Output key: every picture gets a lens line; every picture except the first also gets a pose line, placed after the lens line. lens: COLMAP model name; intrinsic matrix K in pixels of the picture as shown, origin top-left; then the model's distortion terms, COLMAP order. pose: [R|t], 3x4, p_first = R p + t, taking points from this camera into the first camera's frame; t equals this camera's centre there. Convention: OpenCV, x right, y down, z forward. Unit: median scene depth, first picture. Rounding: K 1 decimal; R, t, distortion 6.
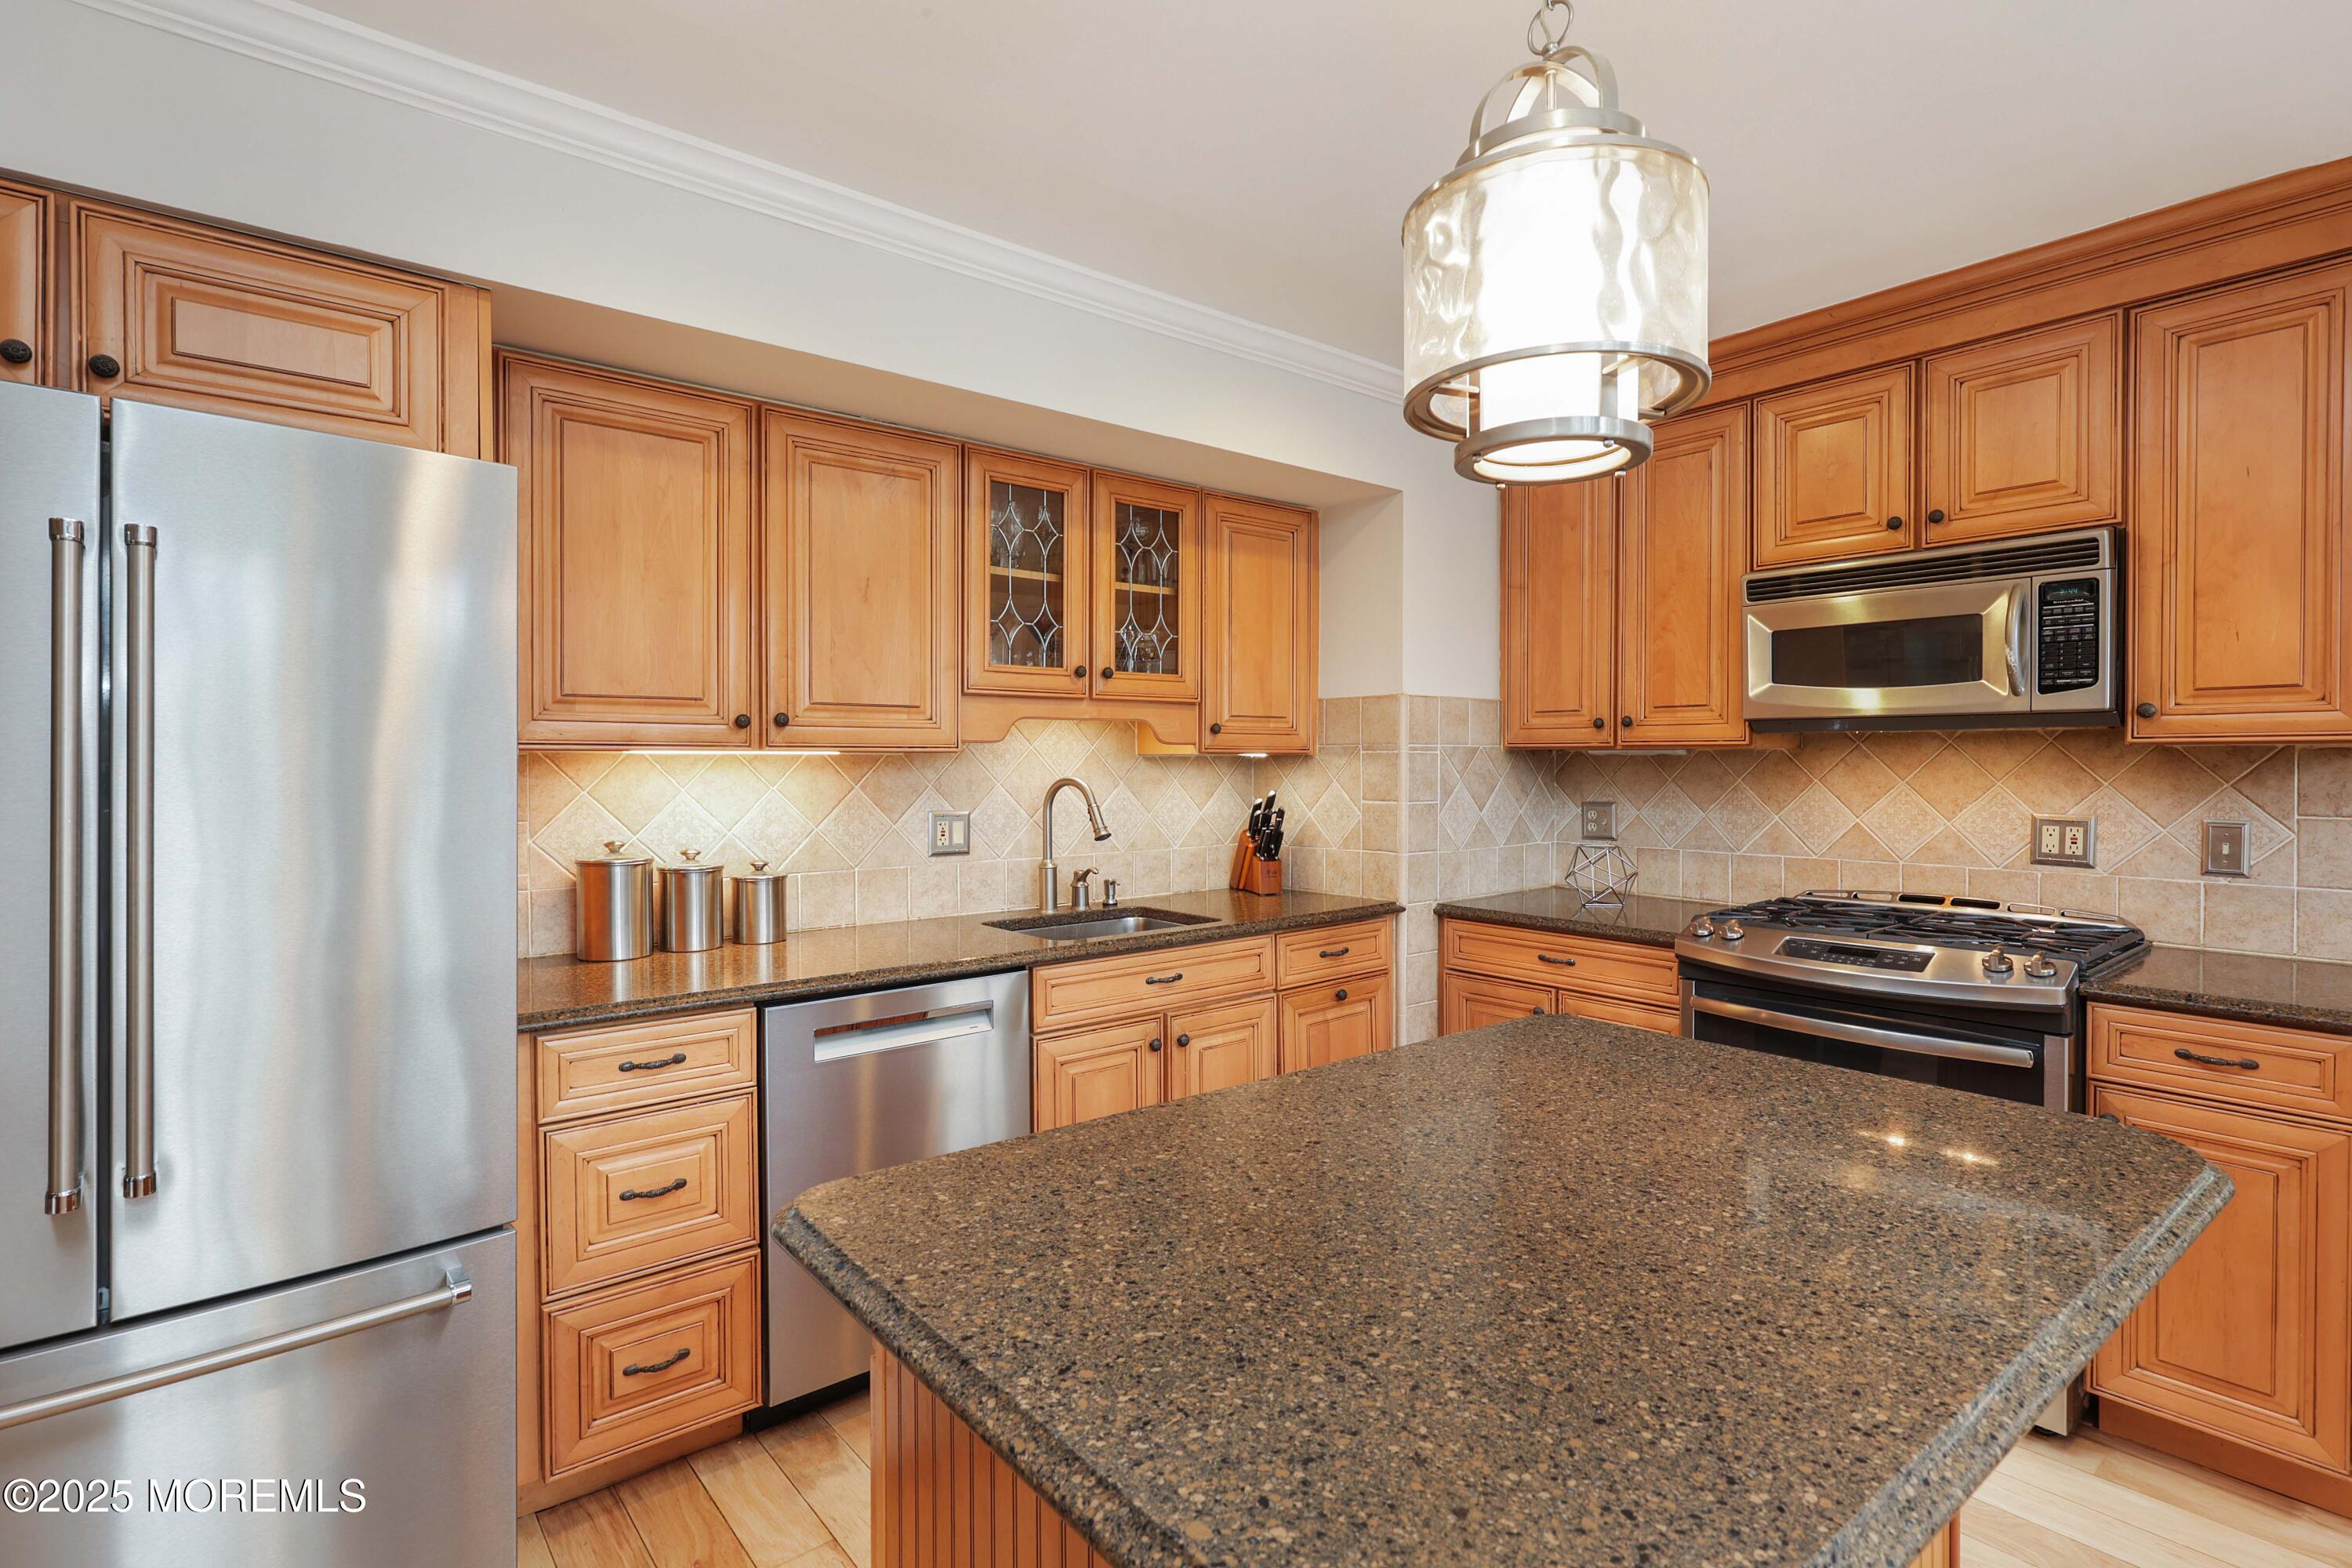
lens RADIAL K [[1158.2, 0, 1162.5], [0, 1158.2, 775.6], [0, 0, 1]] dist [-0.001168, 0.001546]
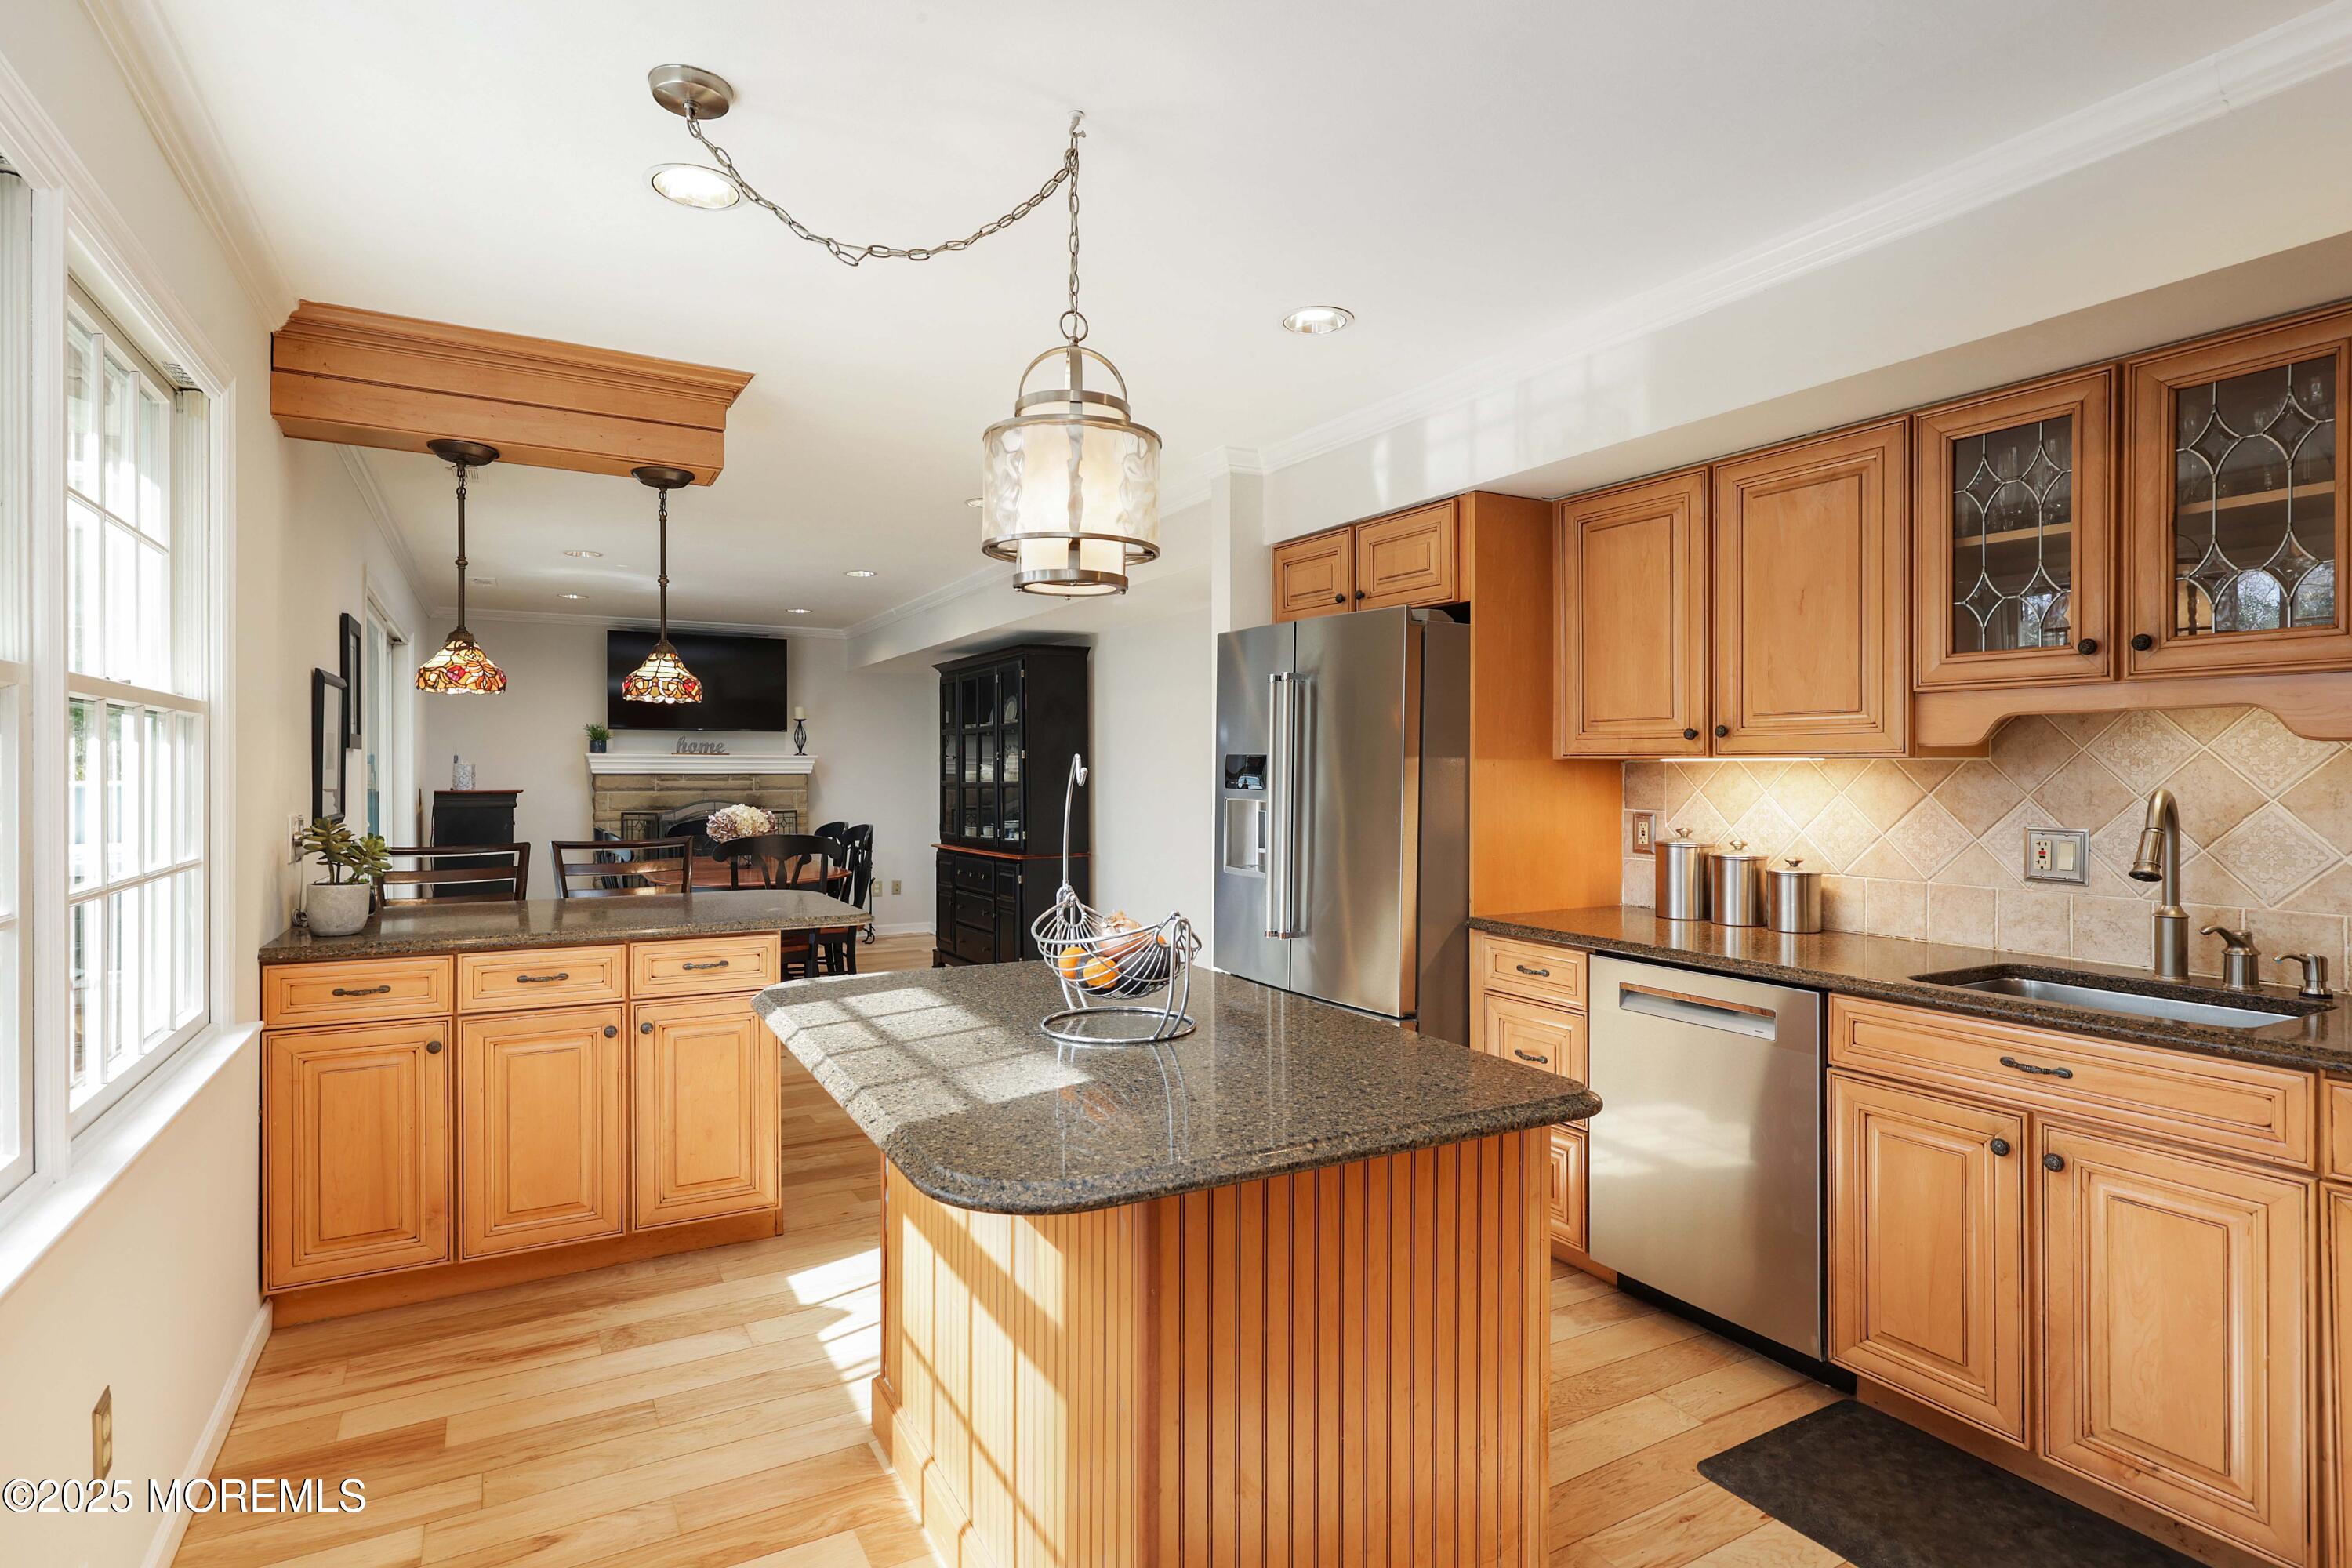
lens RADIAL K [[1178.1, 0, 1207.5], [0, 1178.1, 770.5], [0, 0, 1]] dist [0.003811, -0.001833]
pose [[-0.169742, 0.002445, -0.985485, 0.778433], [-0.013499, 0.999897, 0.004806, -0.006450], [0.985396, 0.014119, -0.169692, 0.582751]]
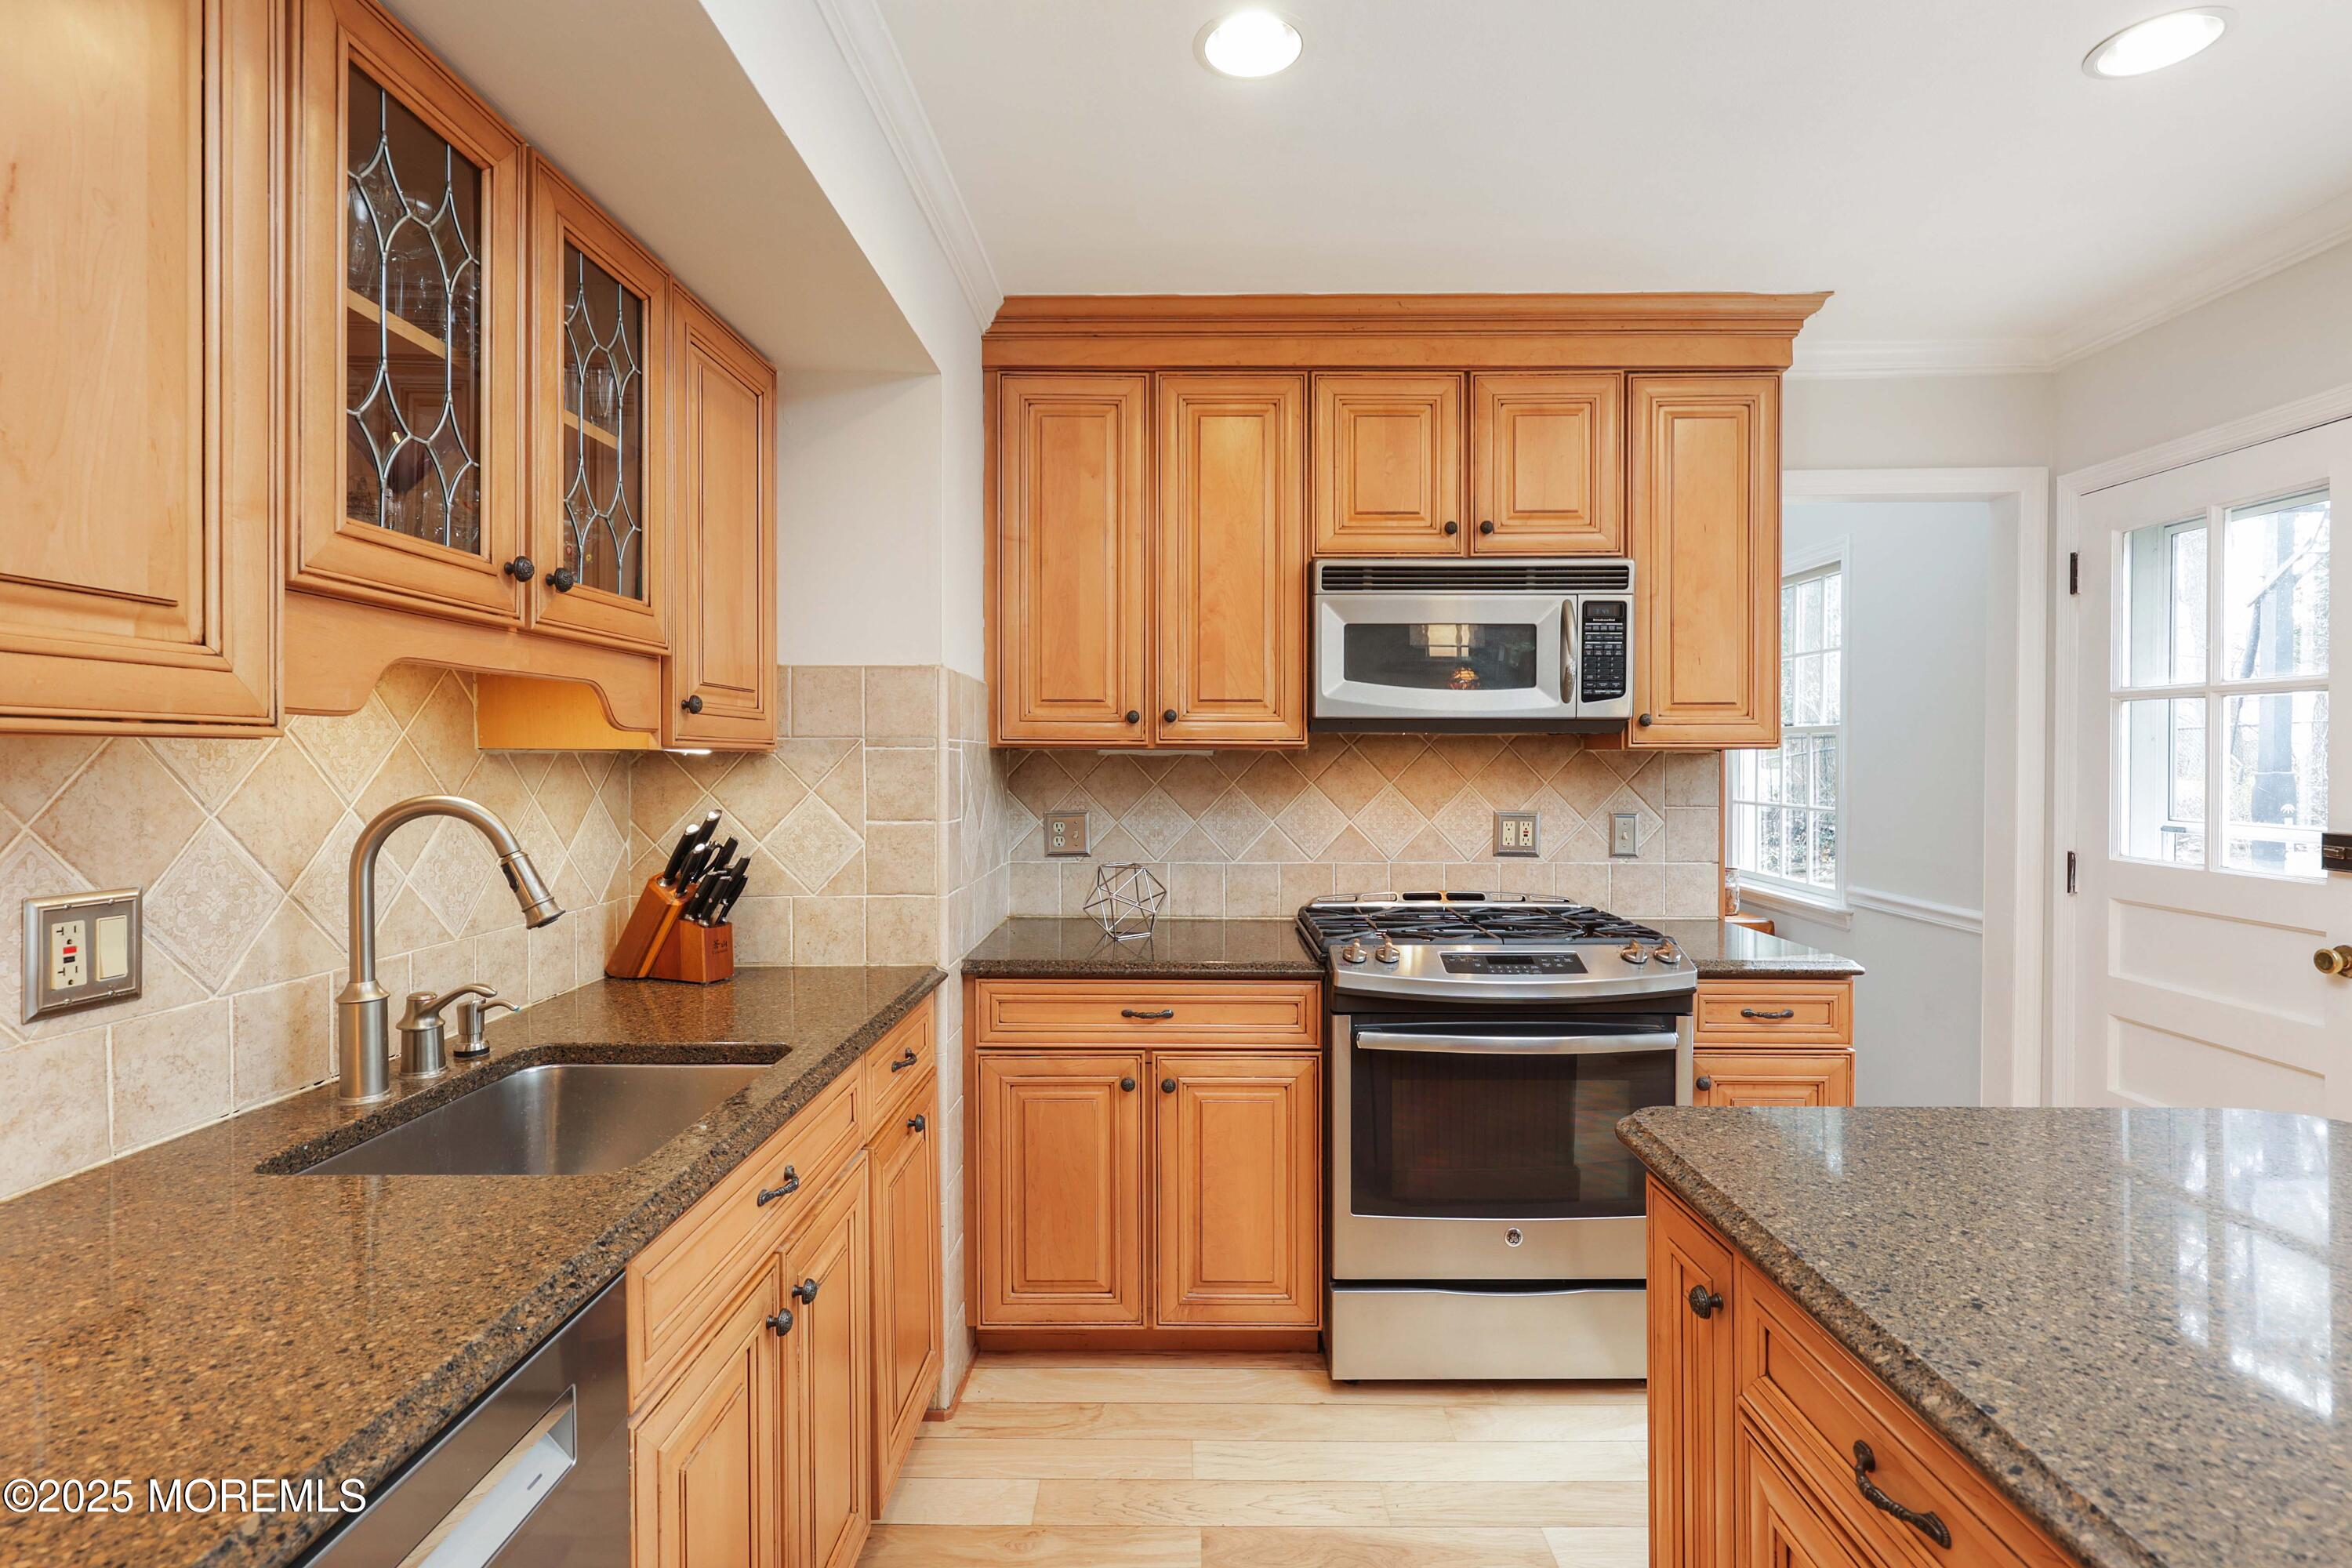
lens RADIAL K [[1158.2, 0, 1235.3], [0, 1158.2, 766.3], [0, 0, 1]] dist [-0.001168, 0.001546]
pose [[0.618533, -0.001259, 0.785758, -0.262976], [0.008160, 0.999955, -0.004821, -0.006163], [-0.785716, 0.009394, 0.618516, 0.494992]]
